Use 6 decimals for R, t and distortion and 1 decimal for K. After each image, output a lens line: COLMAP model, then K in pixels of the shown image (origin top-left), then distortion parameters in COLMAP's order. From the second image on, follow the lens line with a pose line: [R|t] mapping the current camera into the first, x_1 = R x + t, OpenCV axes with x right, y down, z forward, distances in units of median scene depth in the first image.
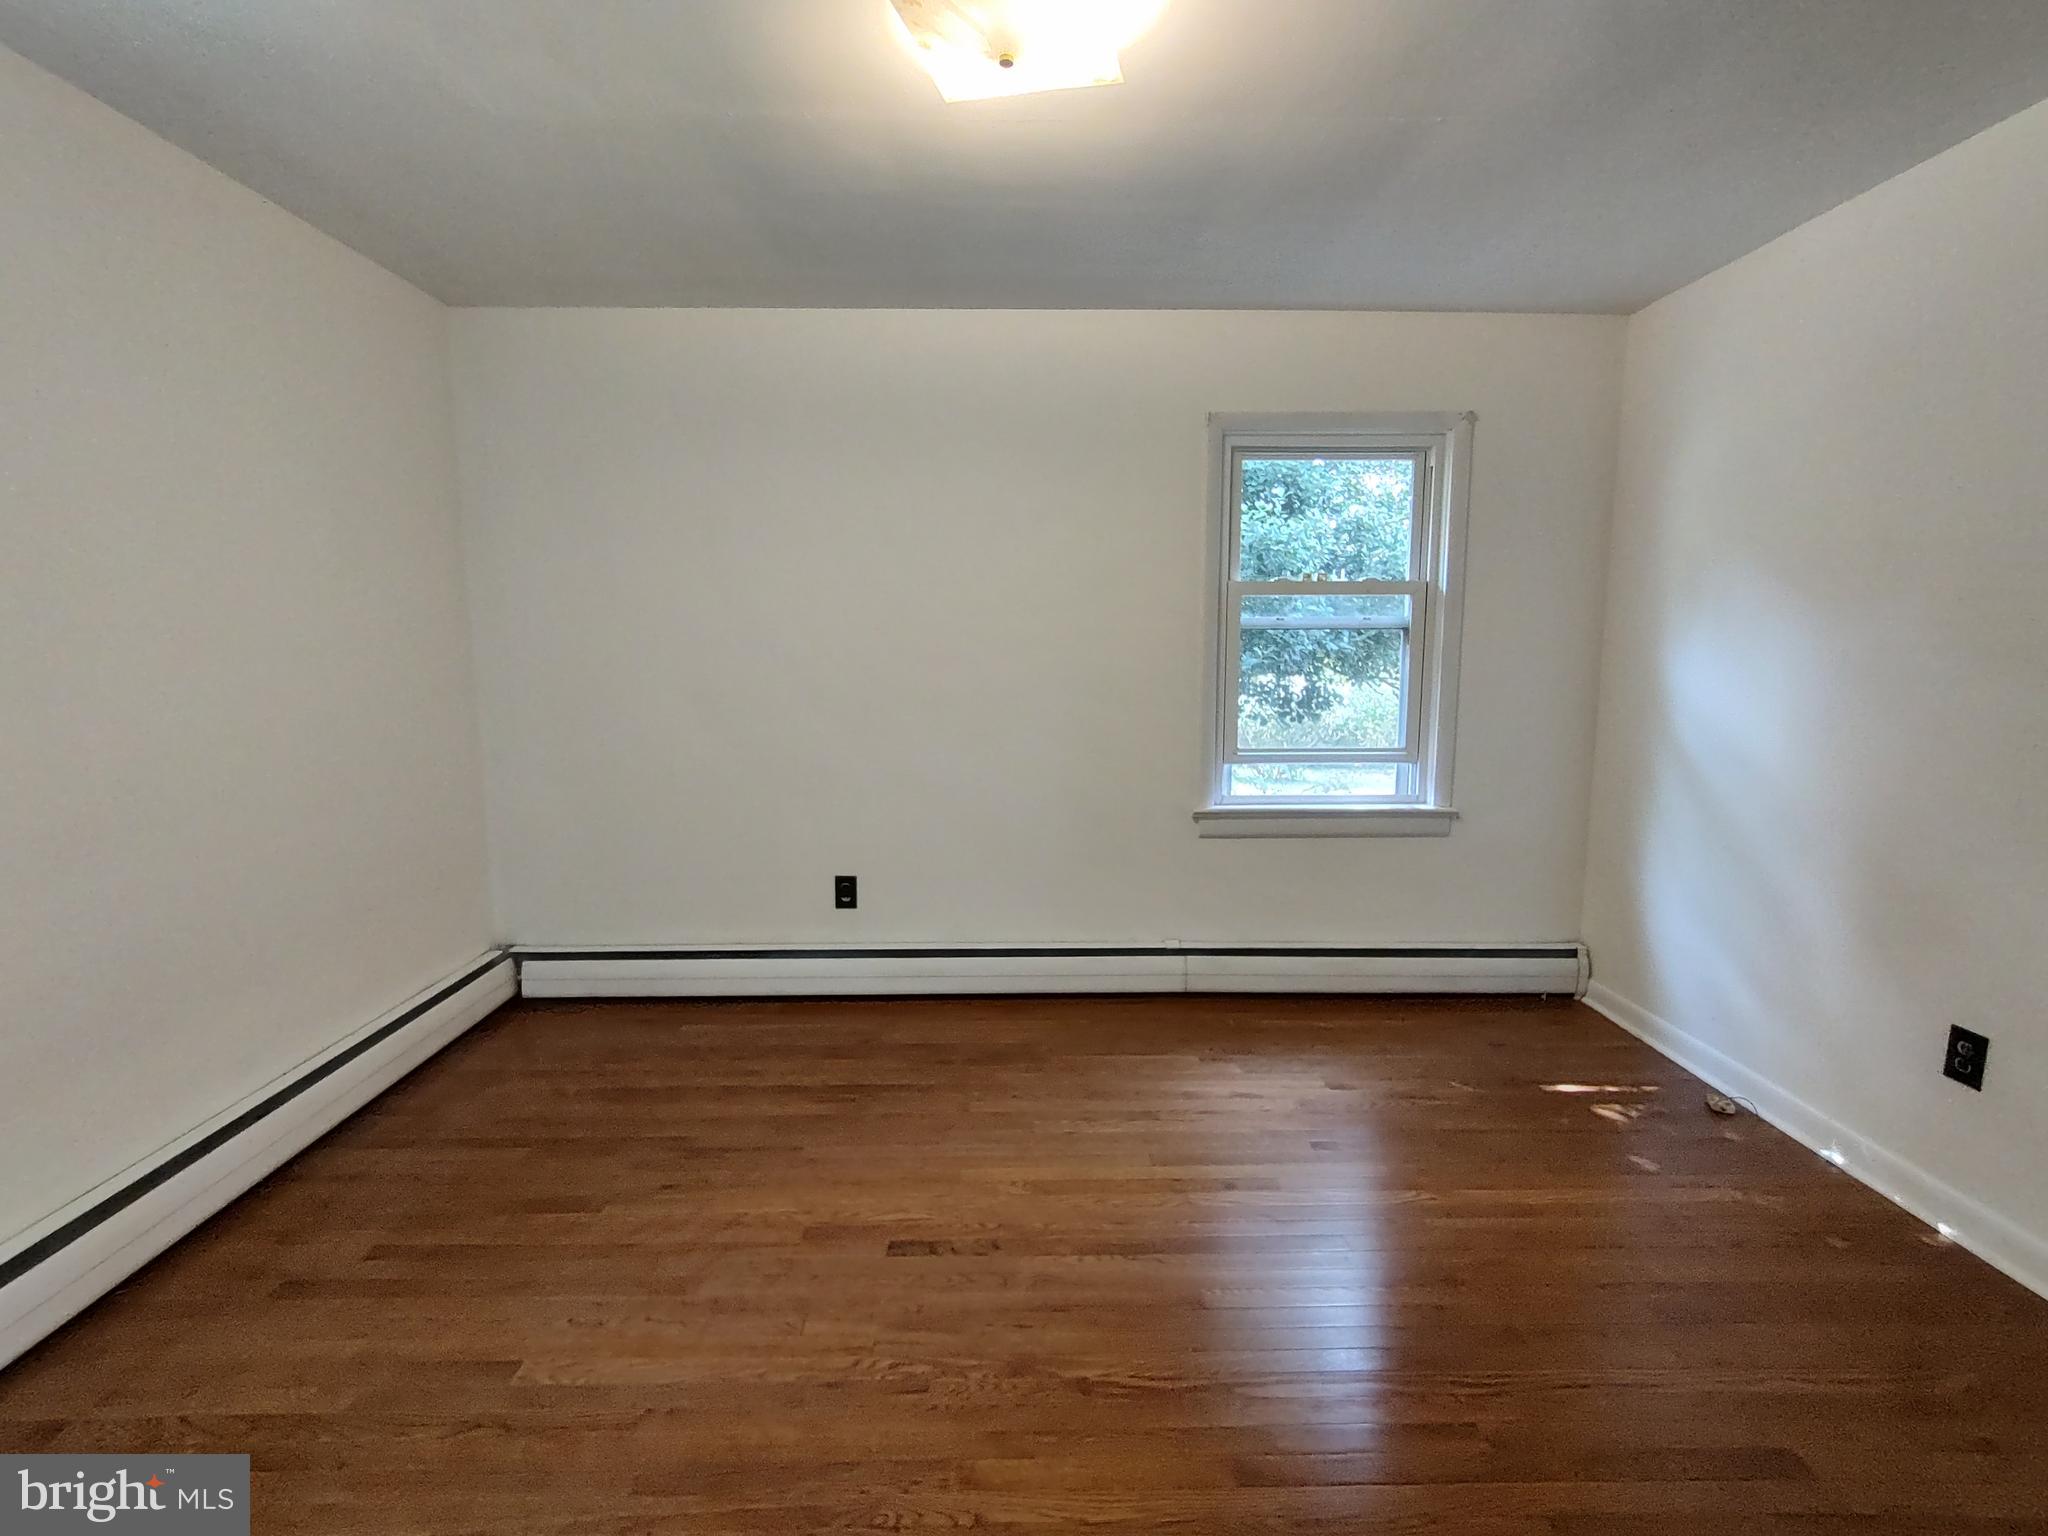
lens RADIAL K [[928.7, 0, 1021.6], [0, 928.7, 770.4], [0, 0, 1]] dist [-0.008036, 0.000295]
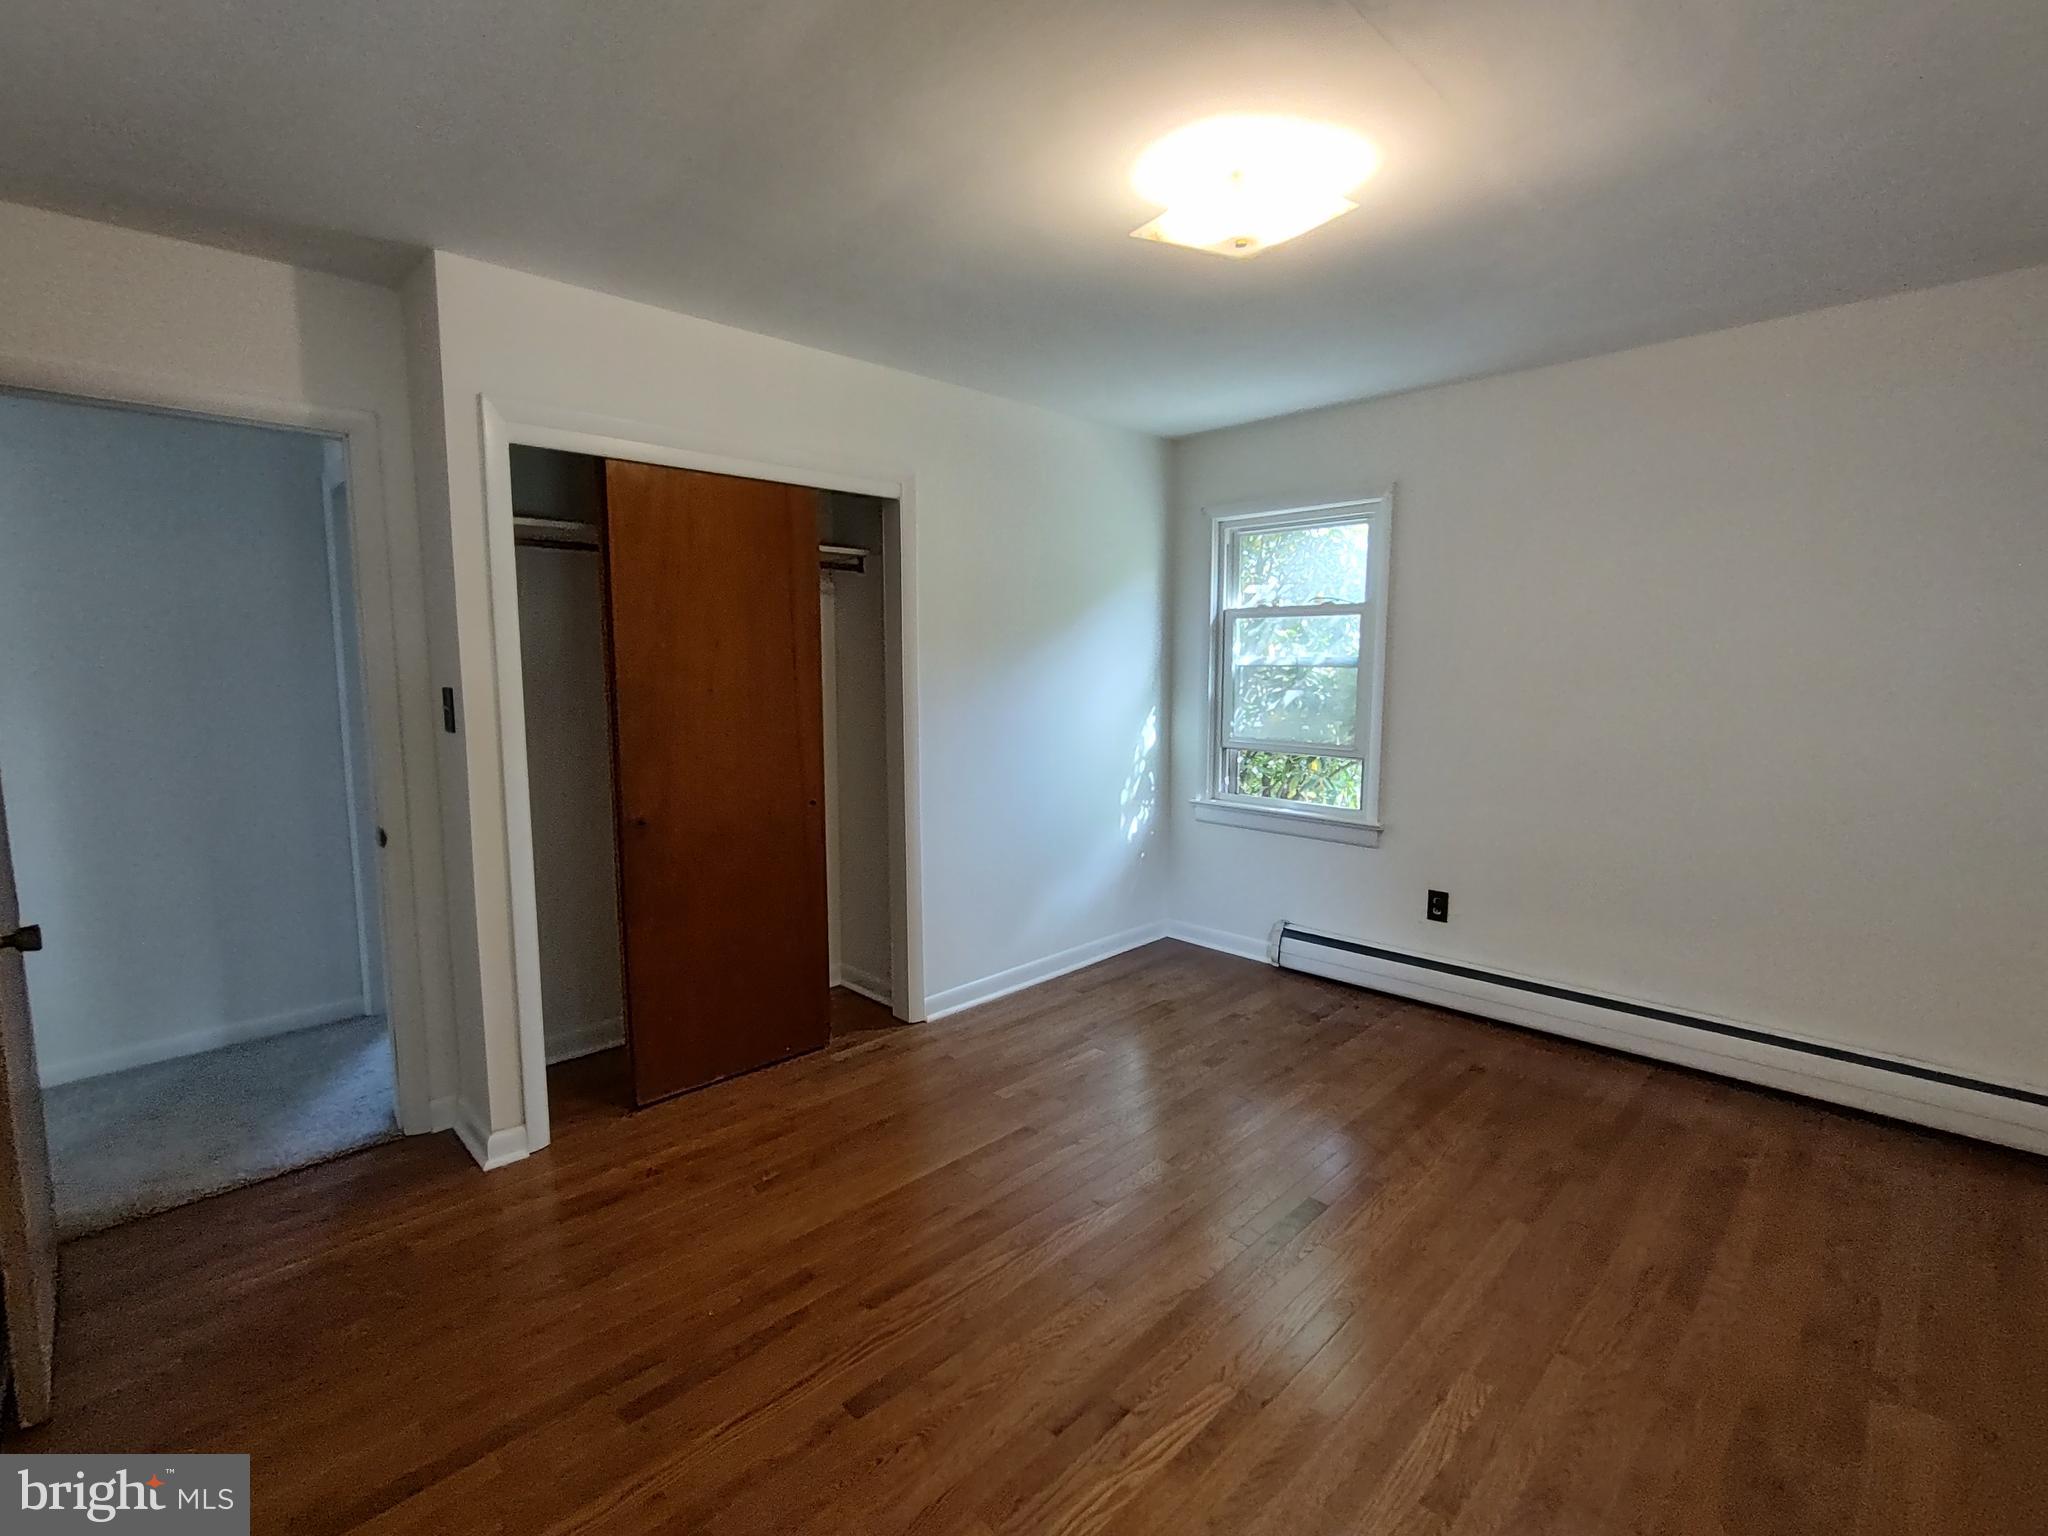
lens RADIAL K [[928.7, 0, 1021.6], [0, 928.7, 770.4], [0, 0, 1]] dist [-0.008036, 0.000295]
pose [[-0.726131, 0.082016, -0.682647, 0.793922], [-0.091947, 0.972359, 0.214627, -0.208127], [0.681380, 0.218614, -0.698519, 1.296553]]
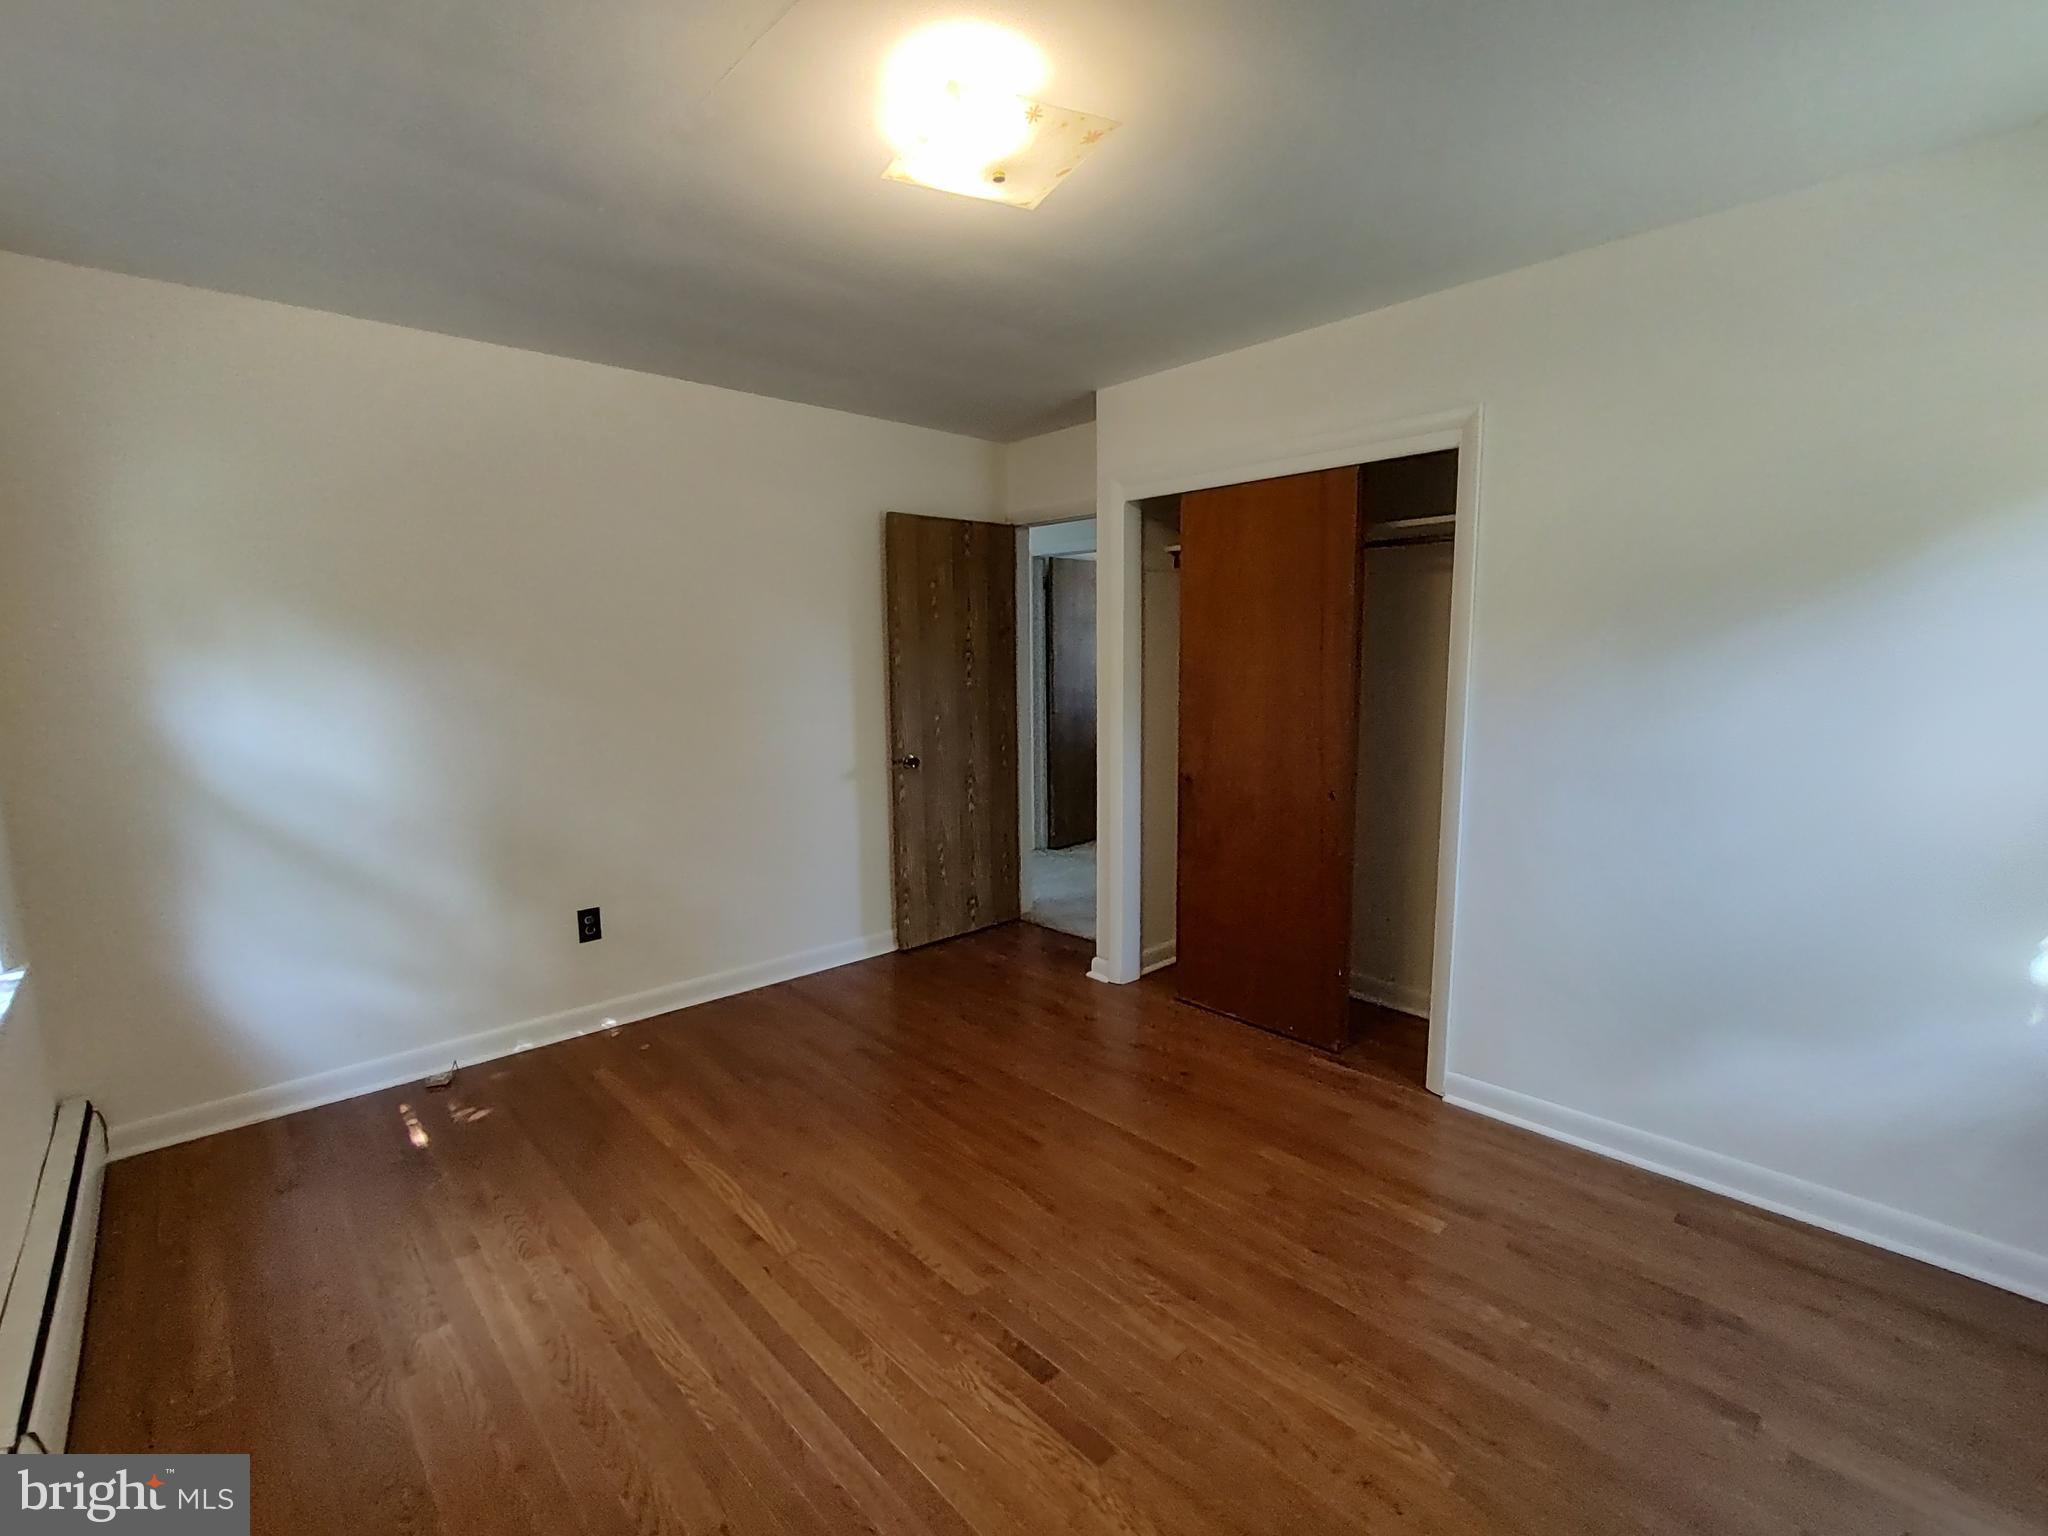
lens RADIAL K [[928.7, 0, 1021.6], [0, 928.7, 770.4], [0, 0, 1]] dist [-0.008036, 0.000295]
pose [[-0.666742, -0.090444, 0.739781, -0.653665], [0.113896, 0.968585, 0.221067, -0.221449], [-0.736534, 0.231653, -0.635495, 1.302689]]
